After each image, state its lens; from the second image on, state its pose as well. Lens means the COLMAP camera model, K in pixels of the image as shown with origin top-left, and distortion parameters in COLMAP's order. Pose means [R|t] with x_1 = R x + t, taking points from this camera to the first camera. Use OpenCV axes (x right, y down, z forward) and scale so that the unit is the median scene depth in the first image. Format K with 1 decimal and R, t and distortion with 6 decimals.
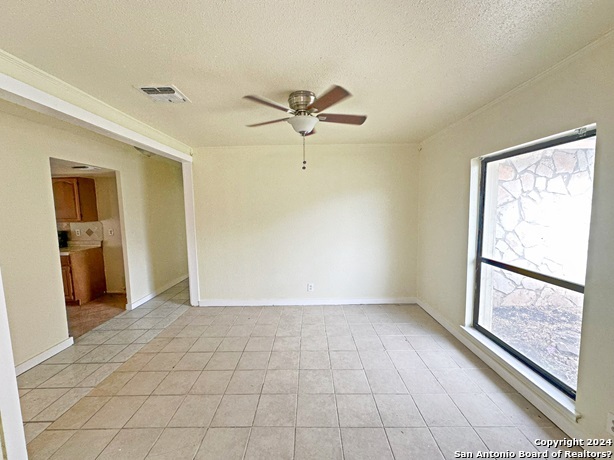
lens RADIAL K [[245.5, 0, 307.0], [0, 245.5, 230.0], [0, 0, 1]] dist [-0.000597, 0.000055]
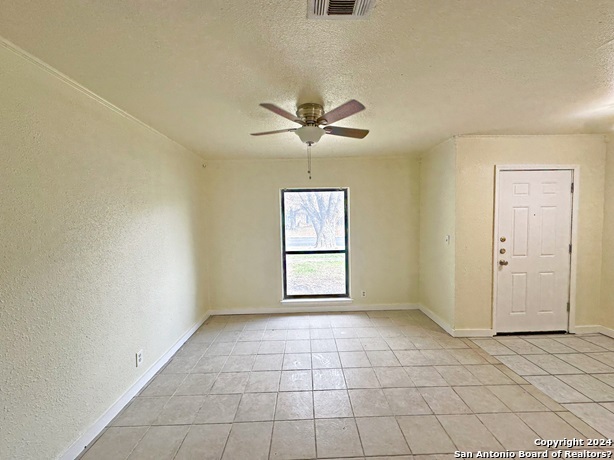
lens RADIAL K [[245.5, 0, 307.0], [0, 245.5, 230.0], [0, 0, 1]] dist [-0.000597, 0.000055]
pose [[-0.034195, -0.033606, 0.998850, -0.850479], [0.103881, 0.993901, 0.036995, -0.068727], [-0.994002, 0.105027, -0.030496, 0.887807]]
